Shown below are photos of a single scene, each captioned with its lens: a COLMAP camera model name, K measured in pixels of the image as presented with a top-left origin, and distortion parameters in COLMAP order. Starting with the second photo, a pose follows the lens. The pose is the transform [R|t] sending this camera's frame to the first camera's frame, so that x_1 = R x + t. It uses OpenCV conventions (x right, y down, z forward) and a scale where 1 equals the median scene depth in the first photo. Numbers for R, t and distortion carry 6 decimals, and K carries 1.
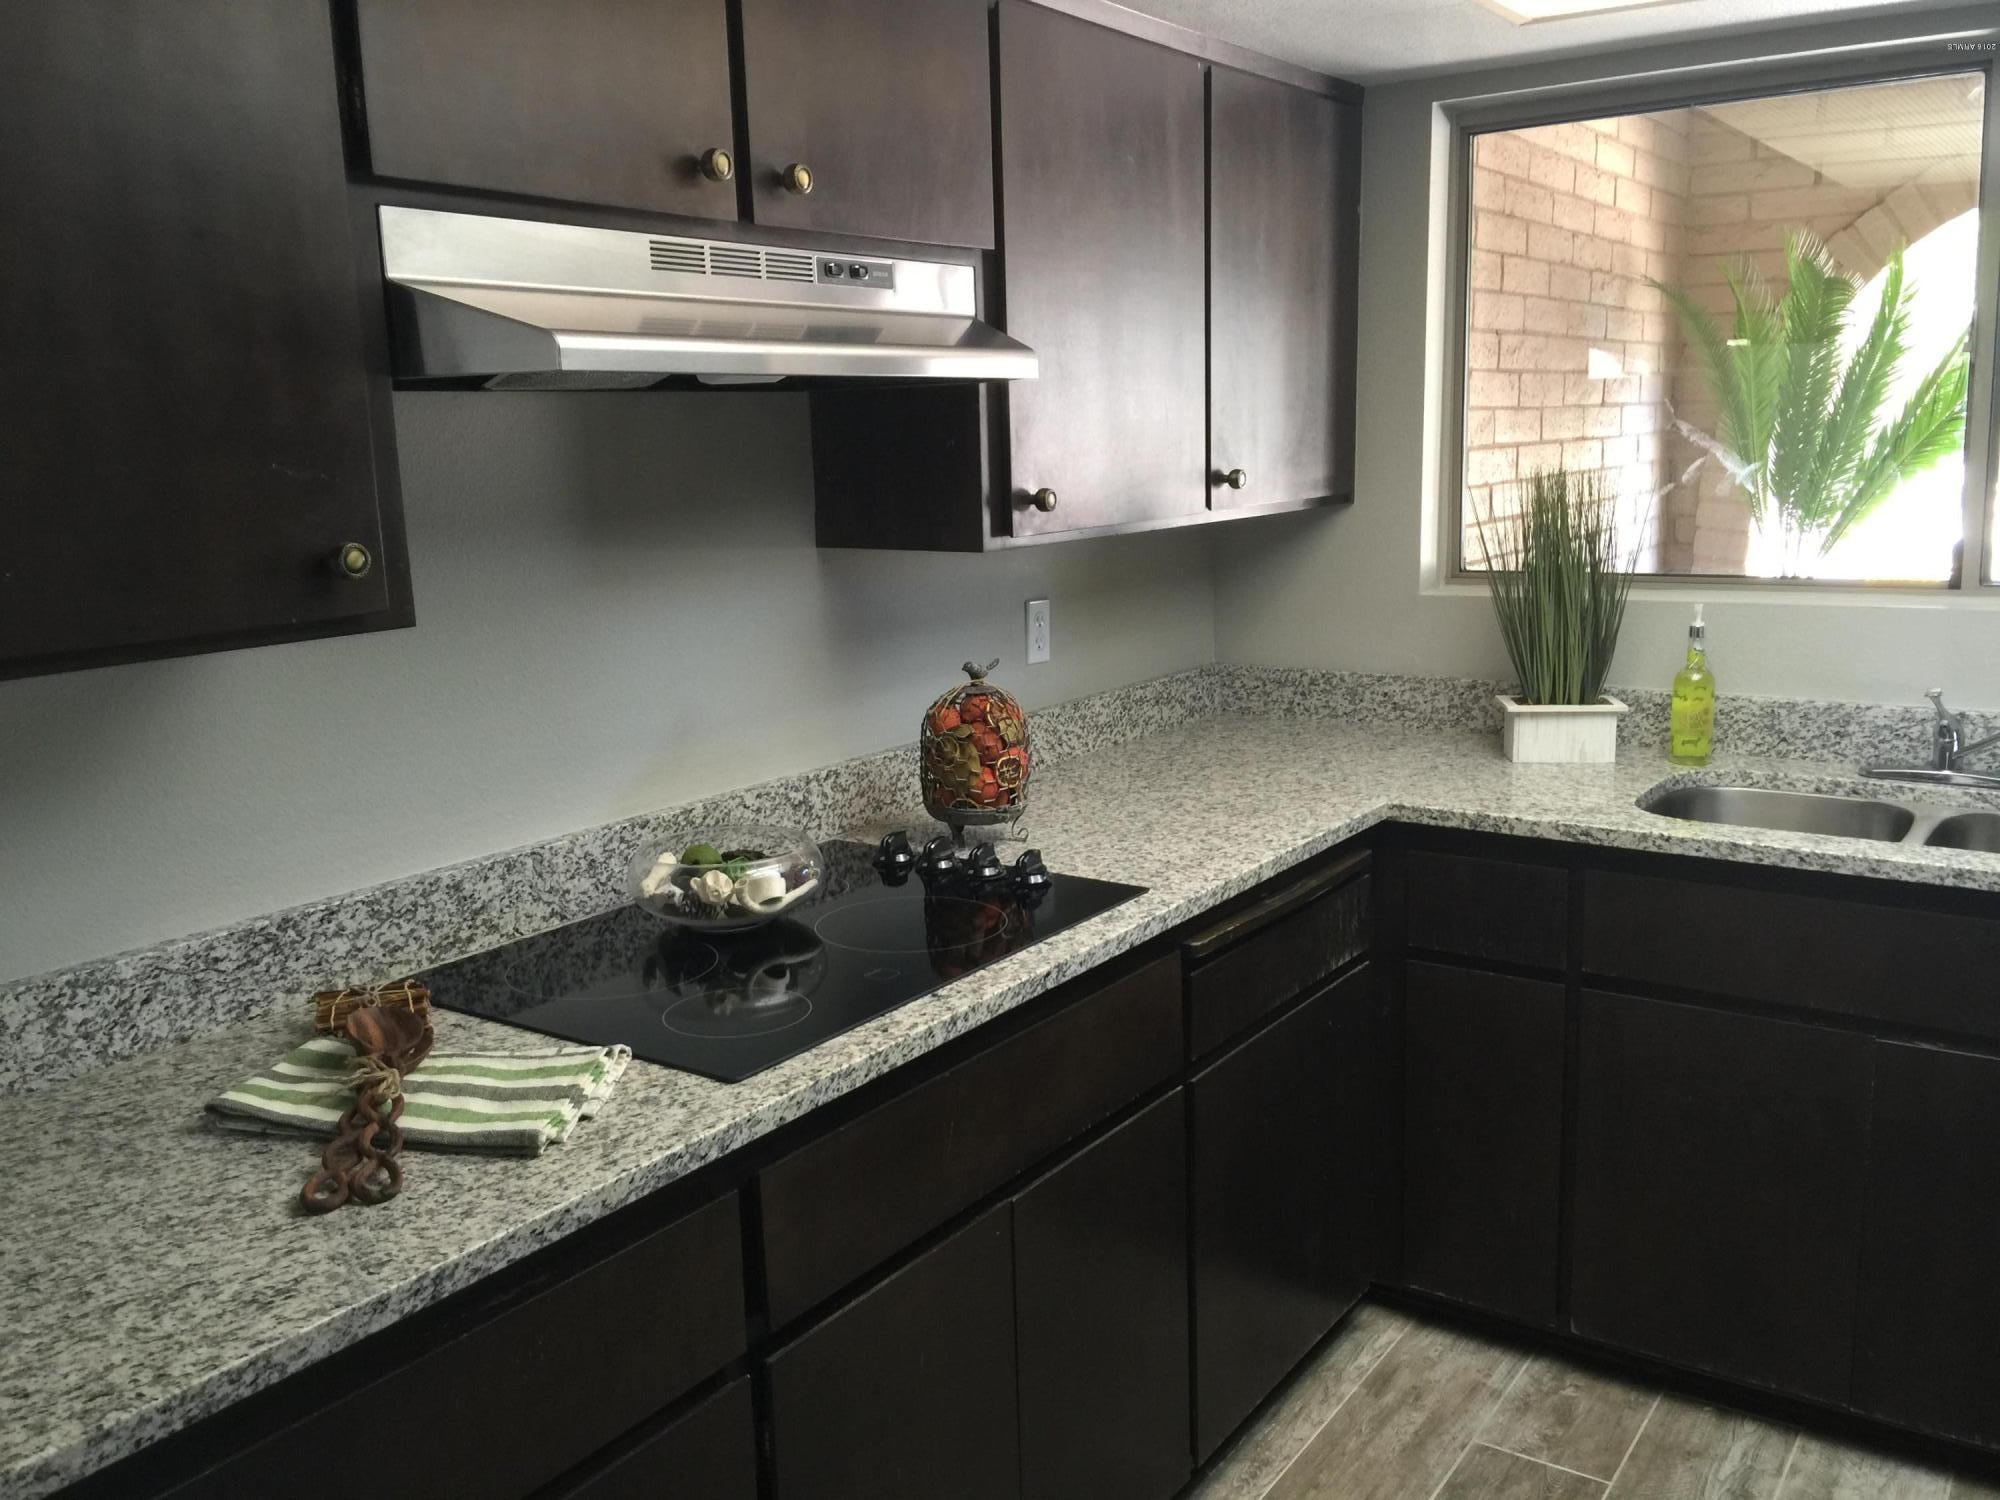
lens RADIAL K [[1673.8, 0, 1010.5], [0, 1673.8, 715.5], [0, 0, 1]] dist [0.088497, -0.151850]
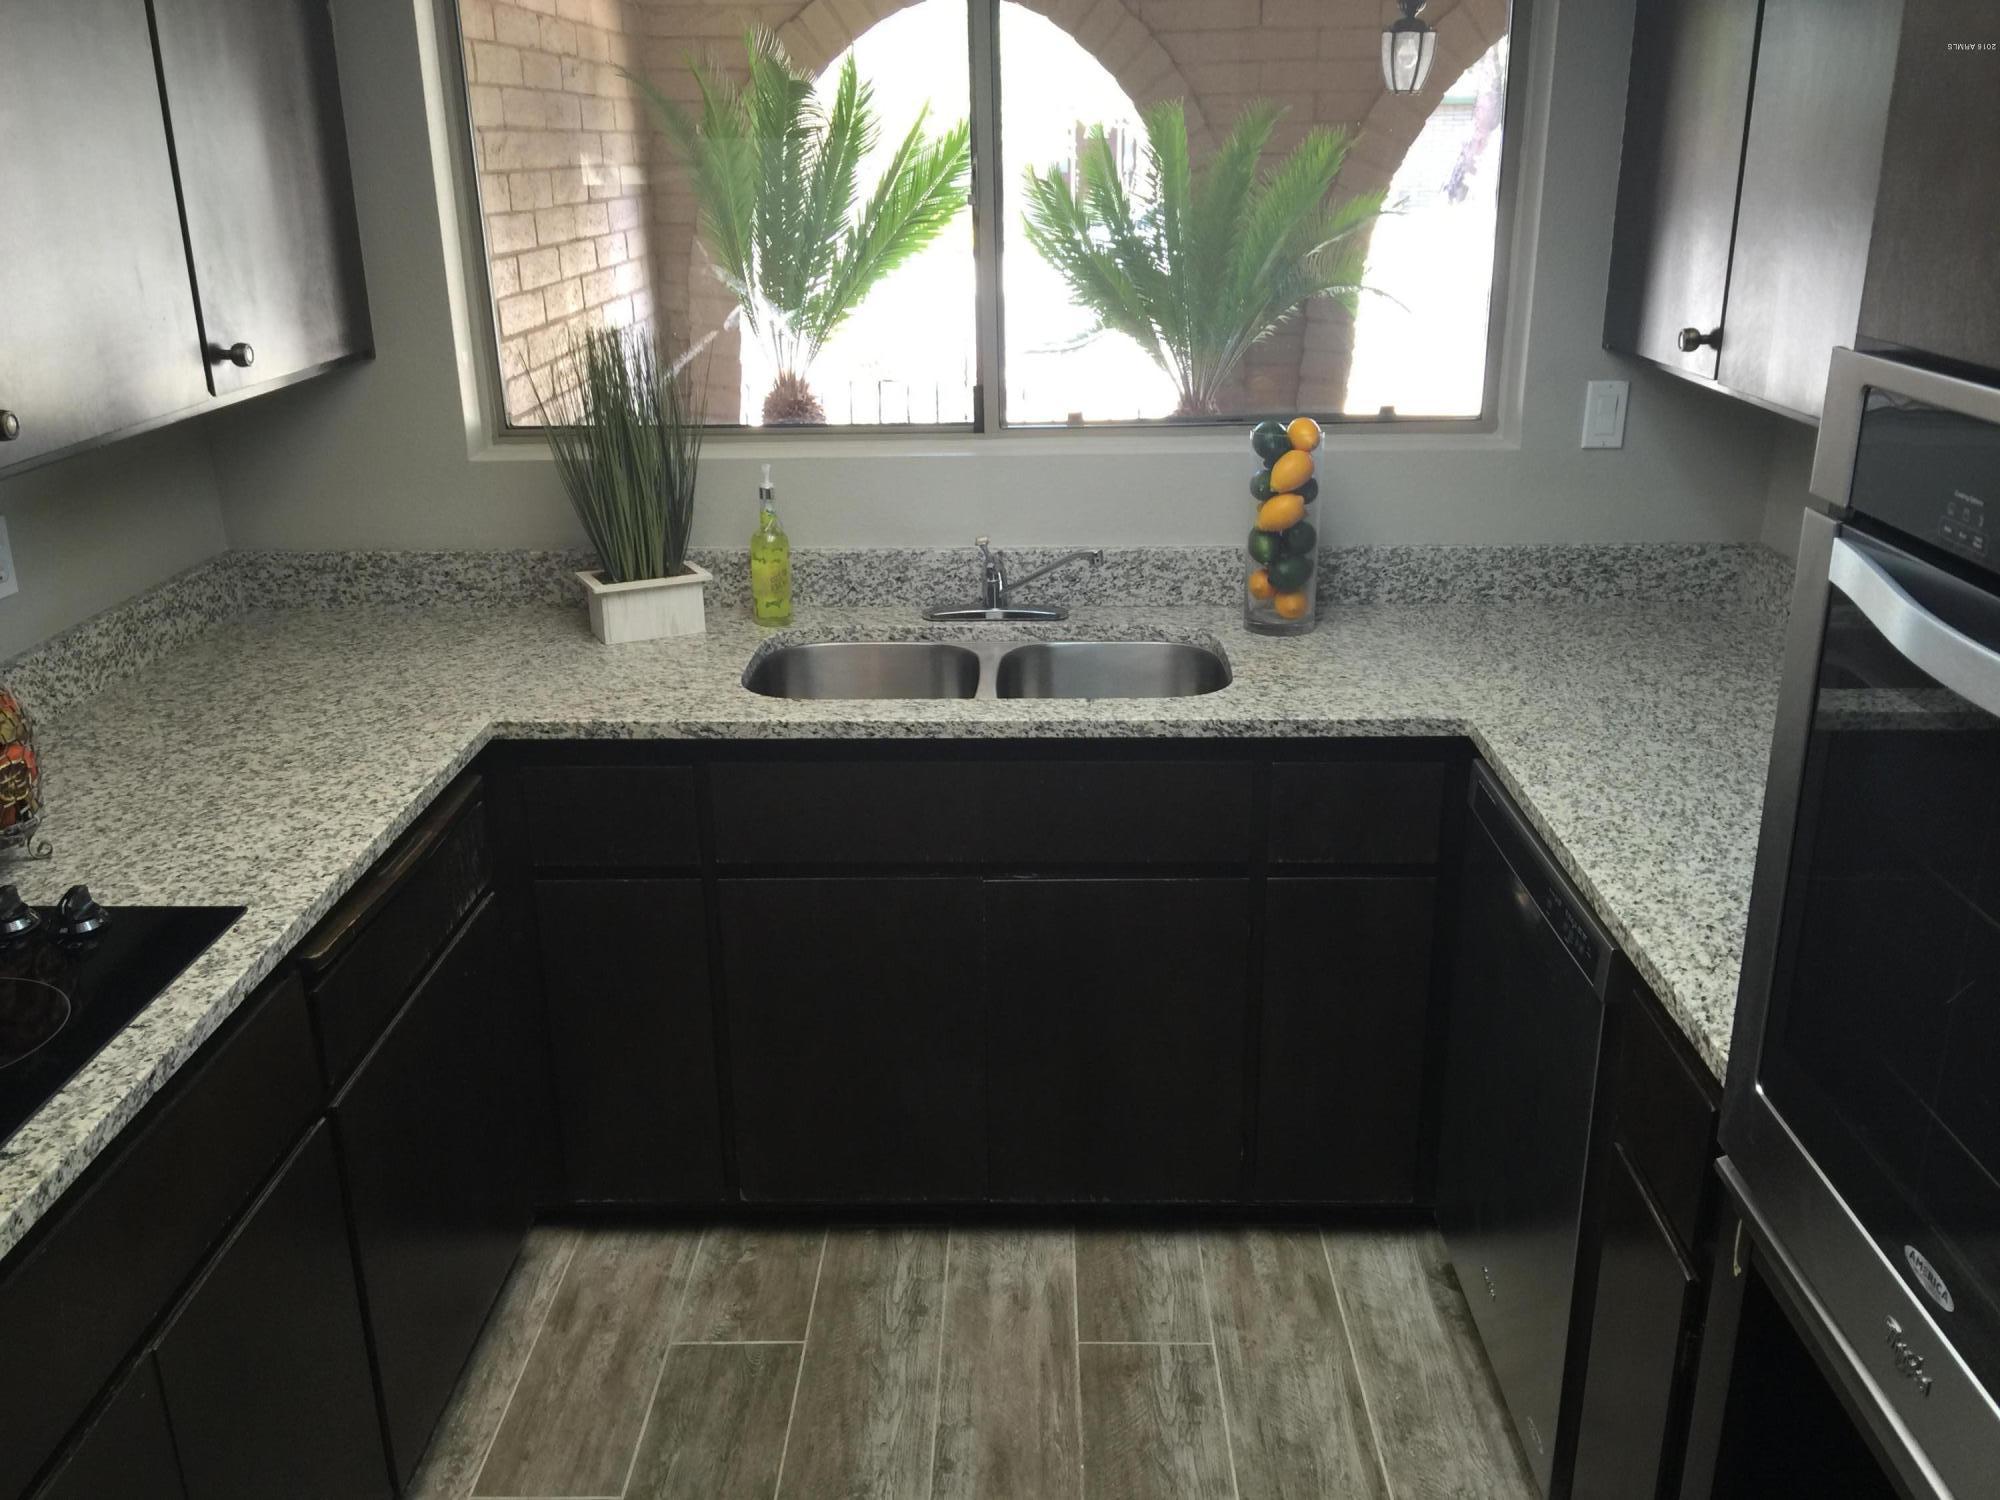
lens RADIAL K [[1673.8, 0, 1010.5], [0, 1673.8, 715.5], [0, 0, 1]] dist [0.088497, -0.151850]
pose [[0.828005, -0.167125, 0.535235, -0.030181], [0.087387, 0.981347, 0.171234, -0.081685], [-0.553869, -0.095010, 0.827165, 0.089532]]
